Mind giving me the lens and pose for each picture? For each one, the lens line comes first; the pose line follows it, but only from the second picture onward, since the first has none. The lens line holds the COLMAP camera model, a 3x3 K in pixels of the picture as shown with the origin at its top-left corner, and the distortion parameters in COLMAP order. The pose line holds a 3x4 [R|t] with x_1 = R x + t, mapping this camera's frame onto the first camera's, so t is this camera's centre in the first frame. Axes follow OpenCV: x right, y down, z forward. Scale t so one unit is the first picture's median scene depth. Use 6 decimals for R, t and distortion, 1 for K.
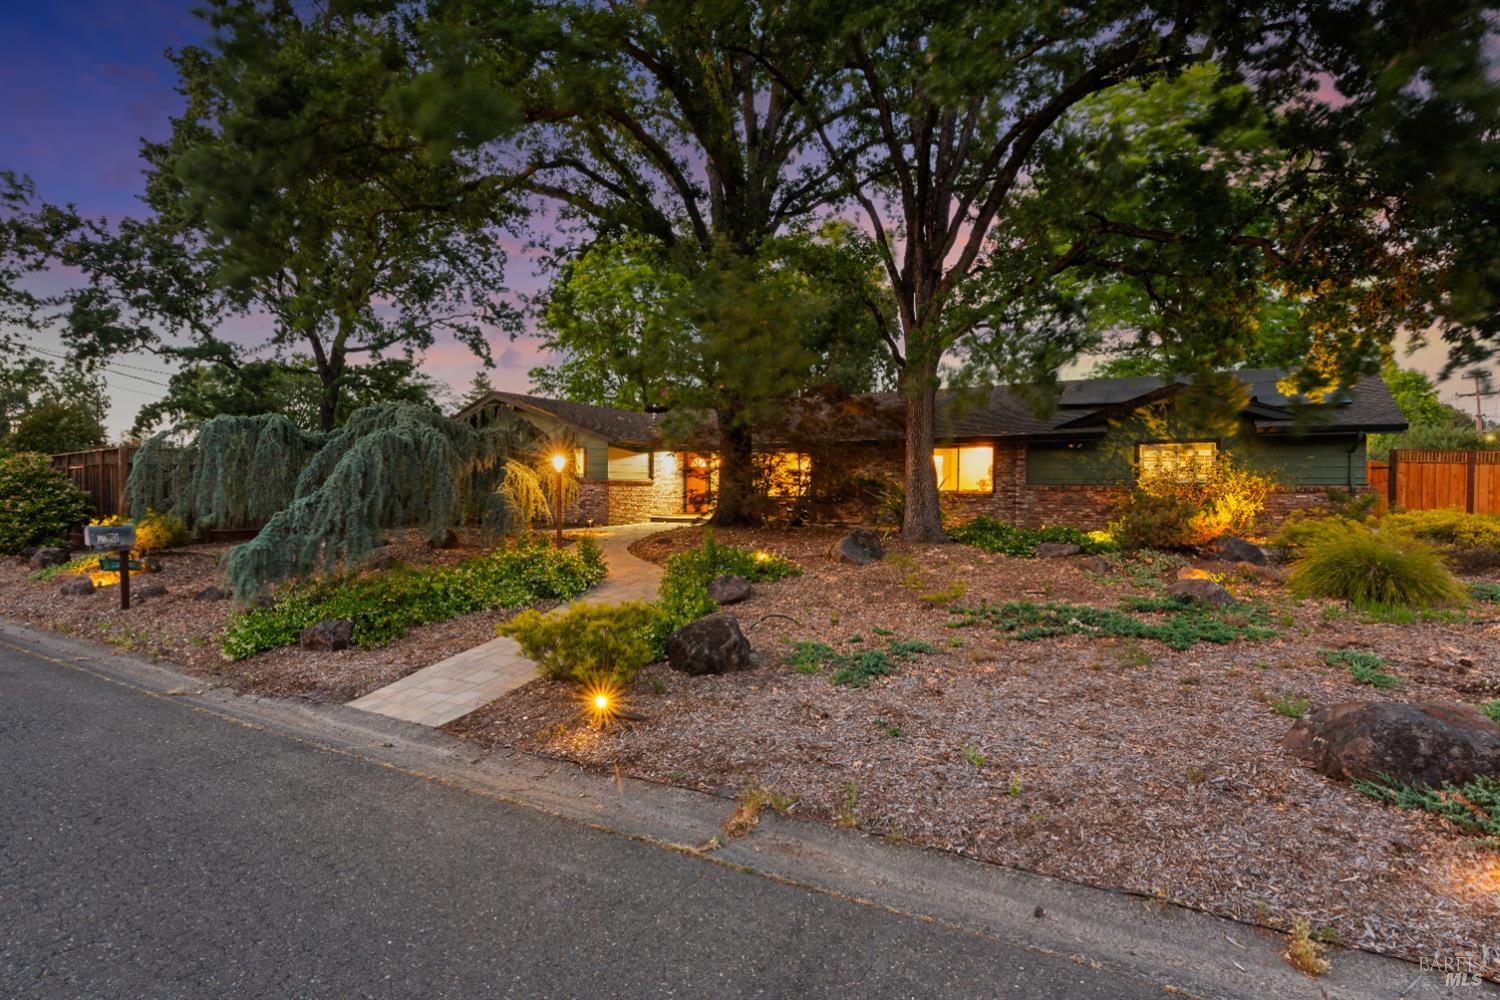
lens RADIAL K [[815.7, 0, 748.9], [0, 815.7, 497.3], [0, 0, 1]] dist [-0.003343, -0.000559]
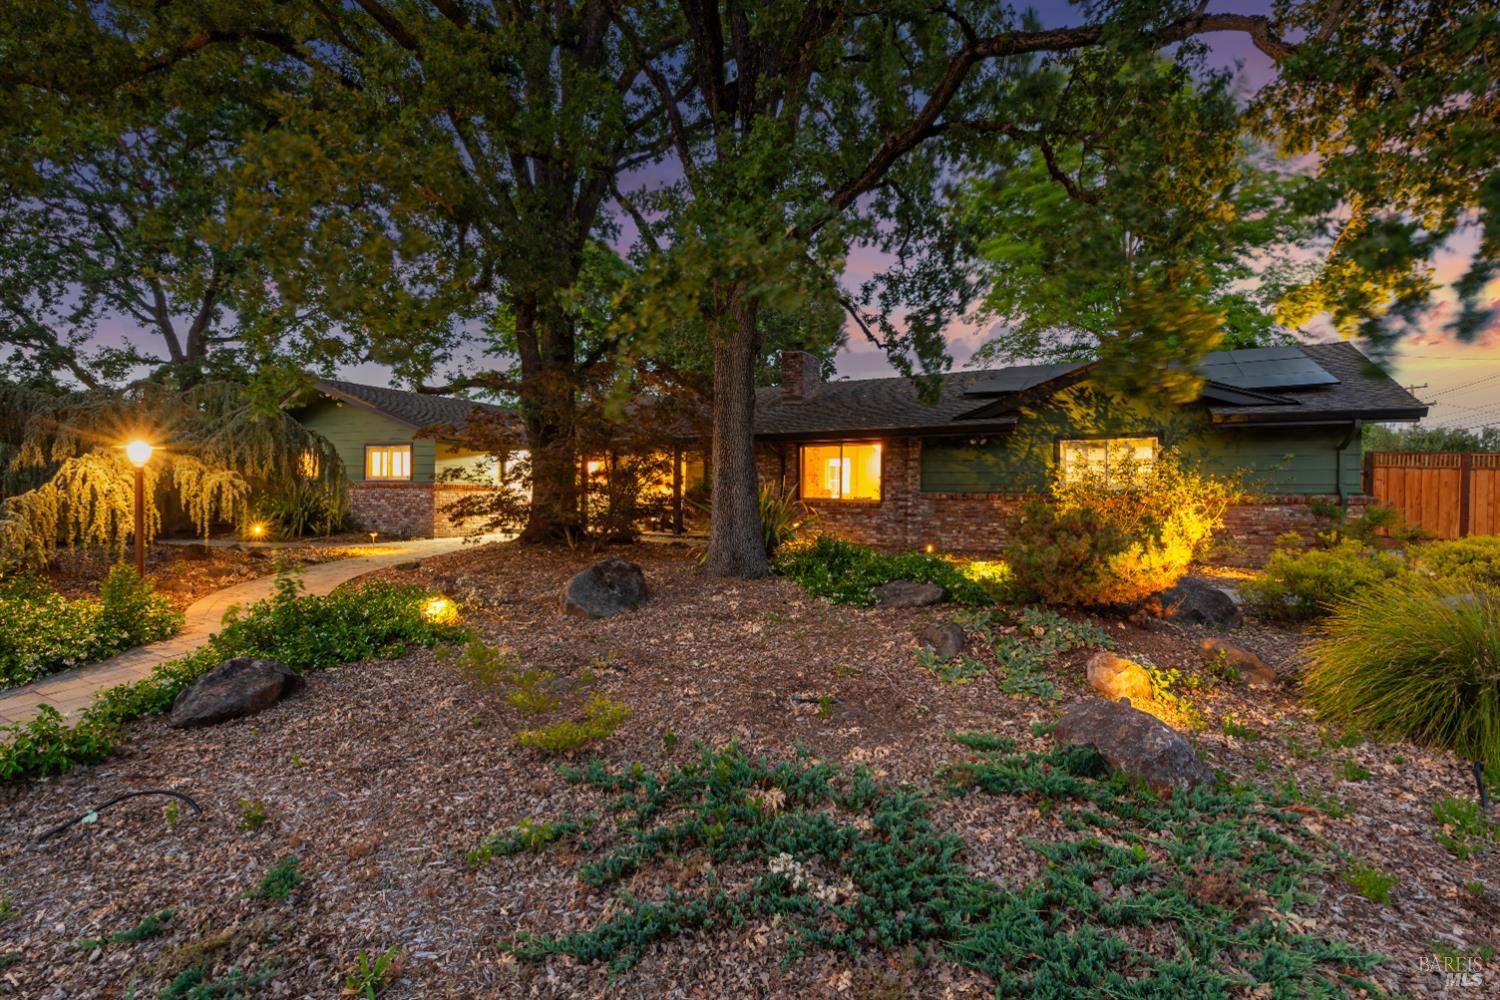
lens RADIAL K [[739.3, 0, 751.0], [0, 739.3, 502.3], [0, 0, 1]] dist [-0.005140, -0.000532]
pose [[0.999789, 0.005411, 0.019796, 0.185646], [-0.005398, 0.999985, -0.000727, -0.004316], [-0.019800, 0.000620, 0.999804, 0.328575]]
